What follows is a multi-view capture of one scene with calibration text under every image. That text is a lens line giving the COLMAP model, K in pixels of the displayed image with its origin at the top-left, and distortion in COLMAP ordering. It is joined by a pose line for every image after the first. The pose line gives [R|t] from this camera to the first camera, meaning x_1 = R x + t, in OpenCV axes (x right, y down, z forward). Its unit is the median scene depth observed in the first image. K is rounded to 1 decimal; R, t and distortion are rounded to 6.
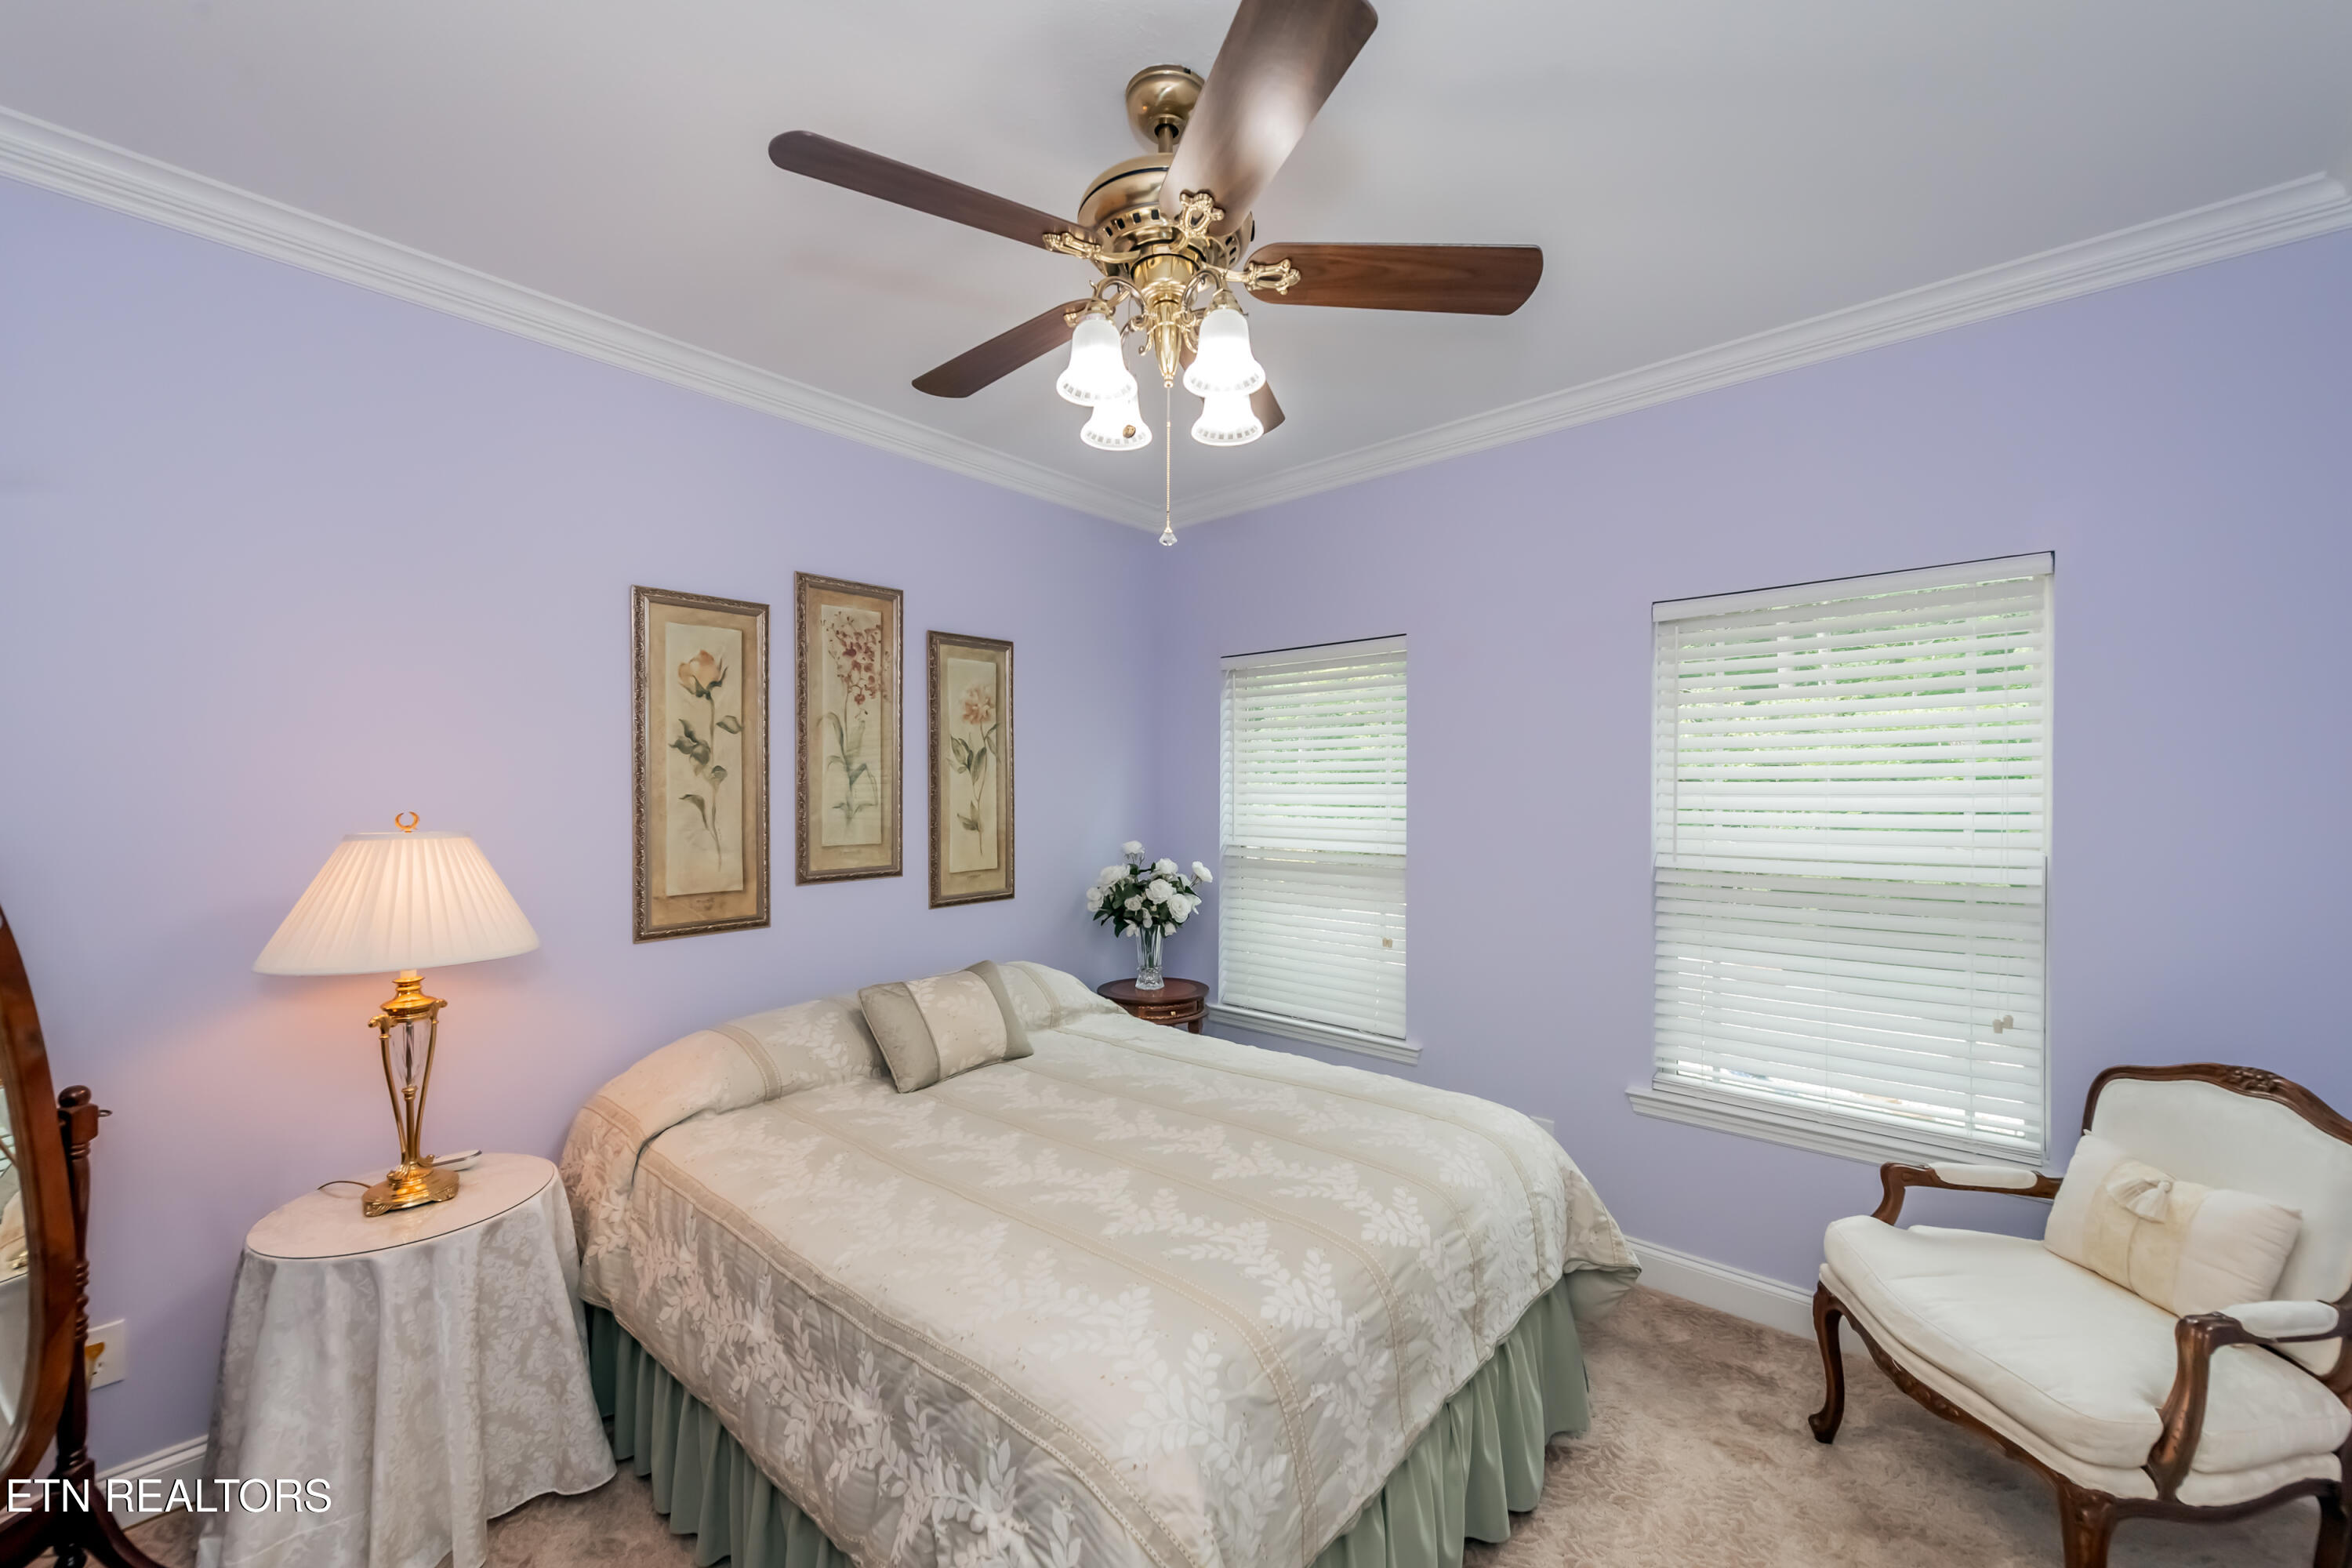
lens RADIAL K [[944.9, 0, 1176.0], [0, 944.9, 784.0], [0, 0, 1]] dist [-0.000921, -0.000136]
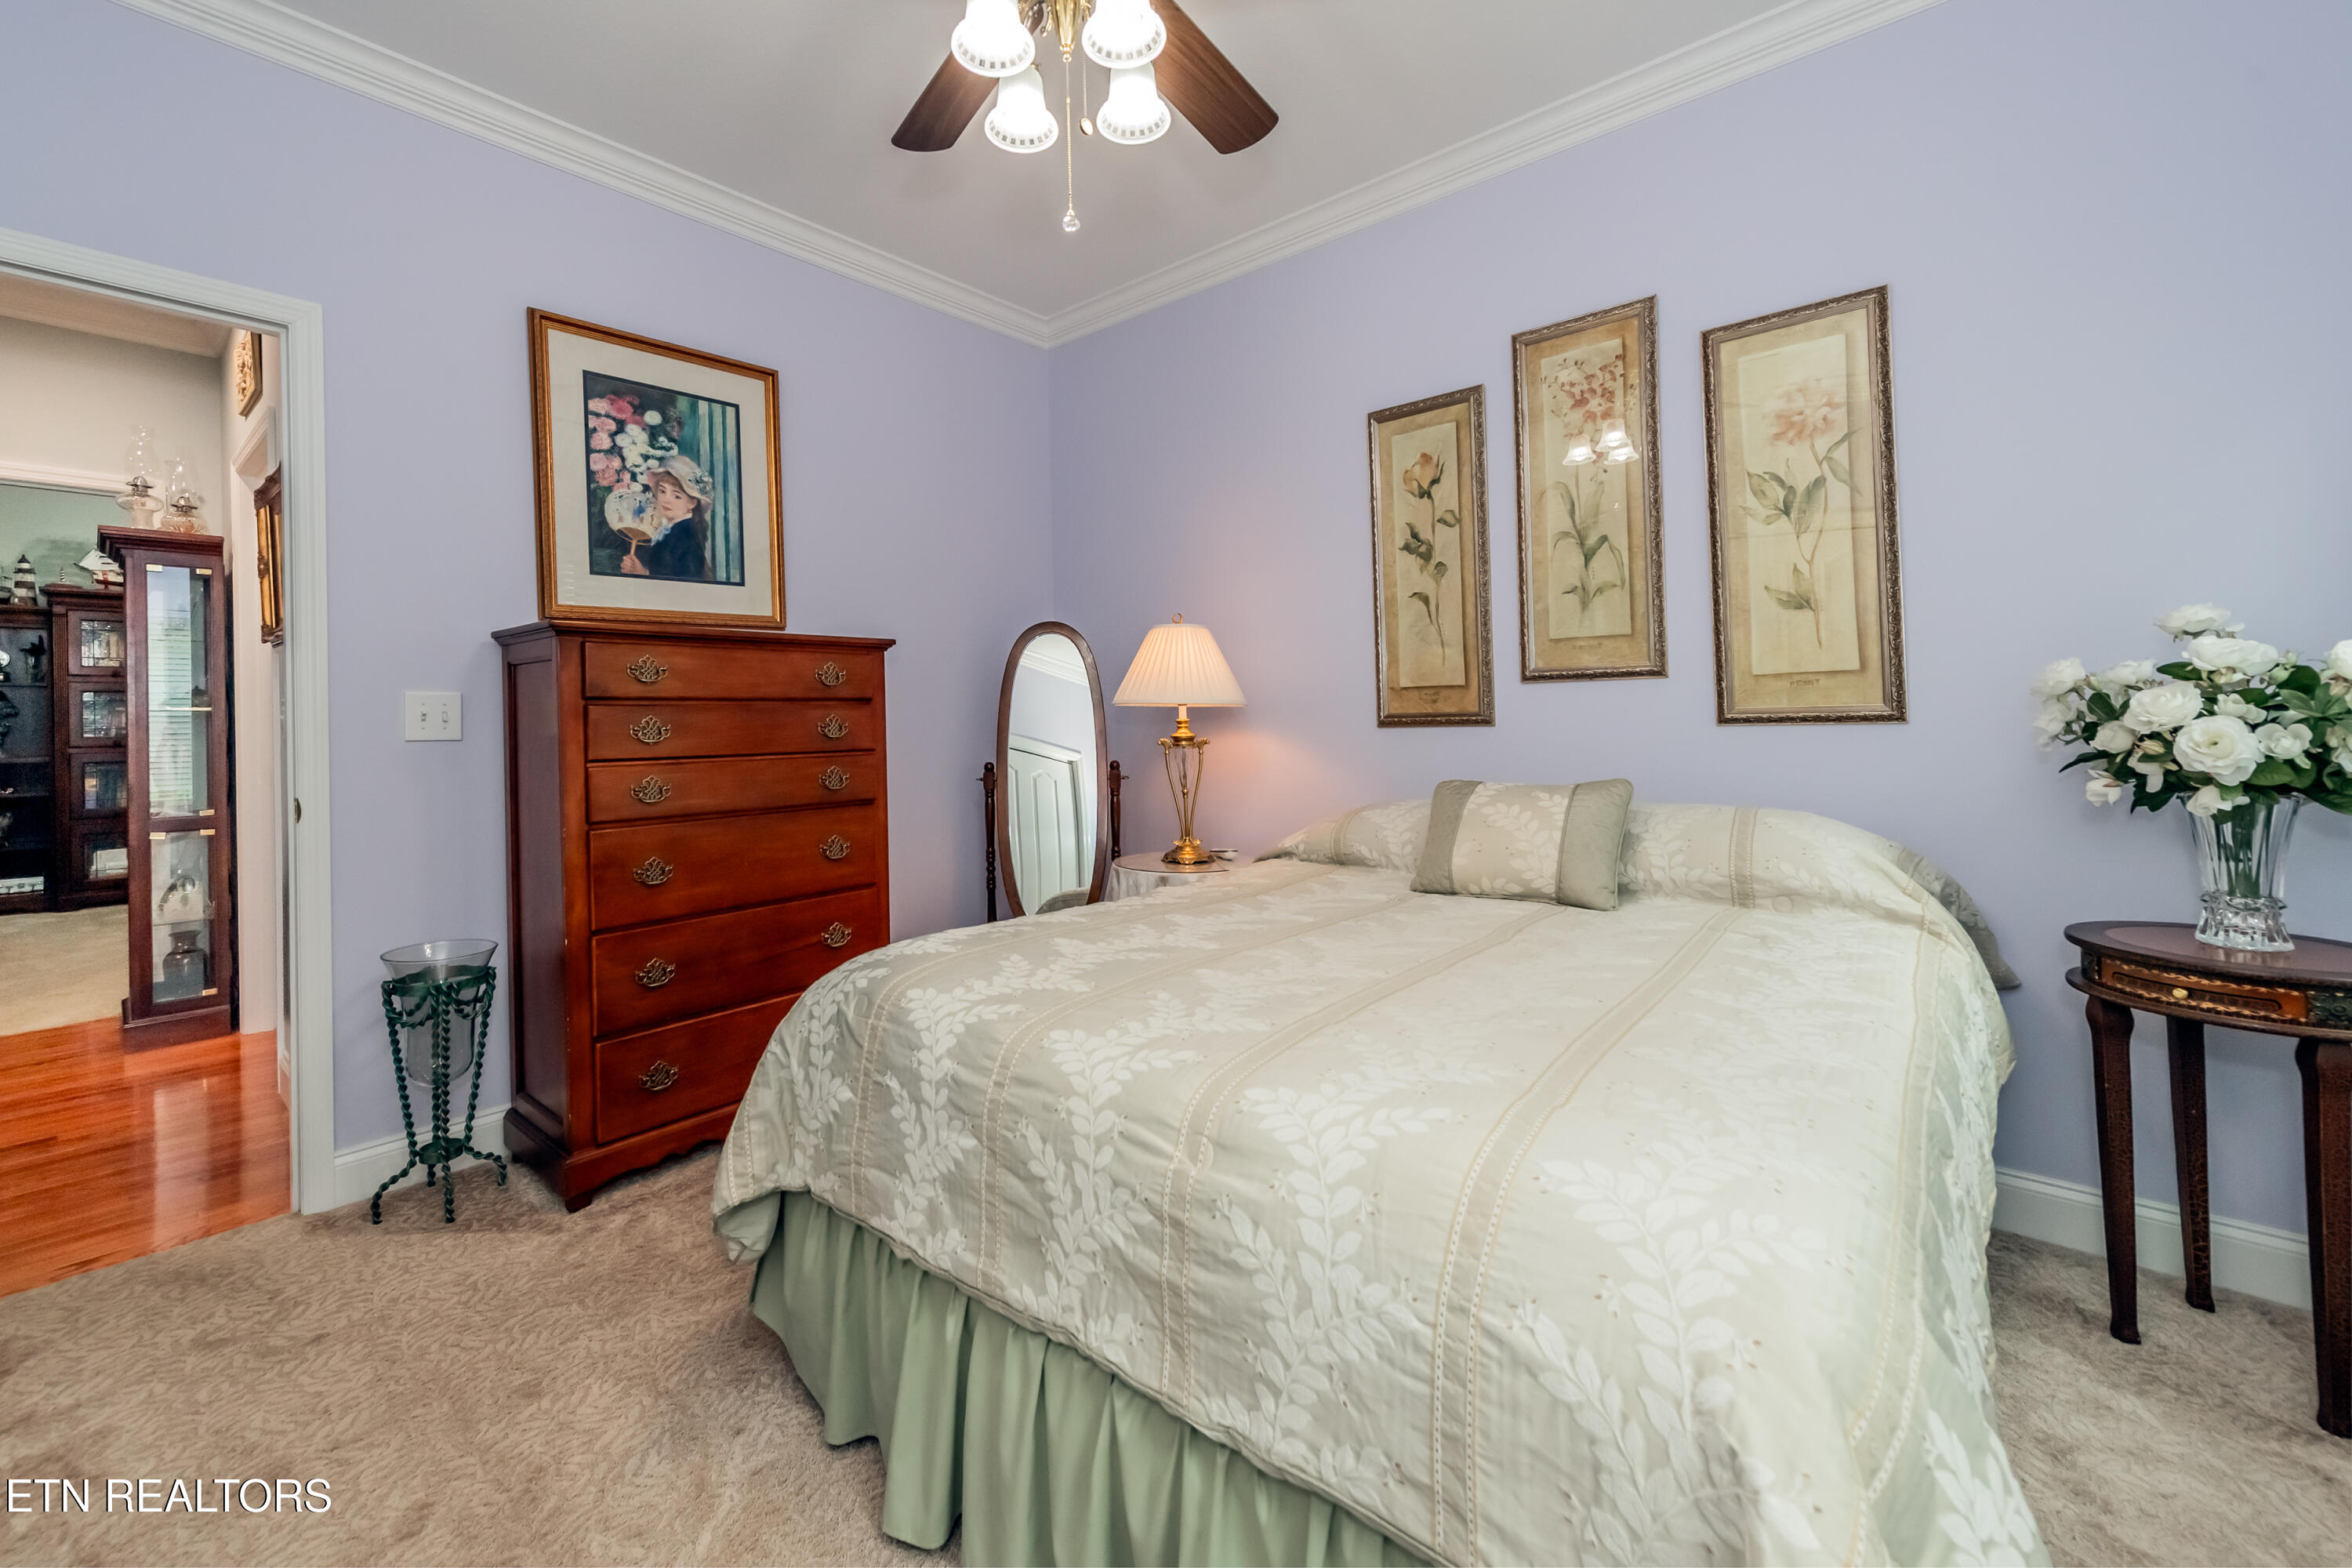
lens RADIAL K [[951.1, 0, 1165.1], [0, 951.1, 736.3], [0, 0, 1]] dist [-0.001395, -0.000396]
pose [[-0.015332, 0.007954, -0.999851, 0.514793], [0.003765, 0.999962, 0.007897, 0.150429], [0.999875, -0.003643, -0.015361, 0.675902]]
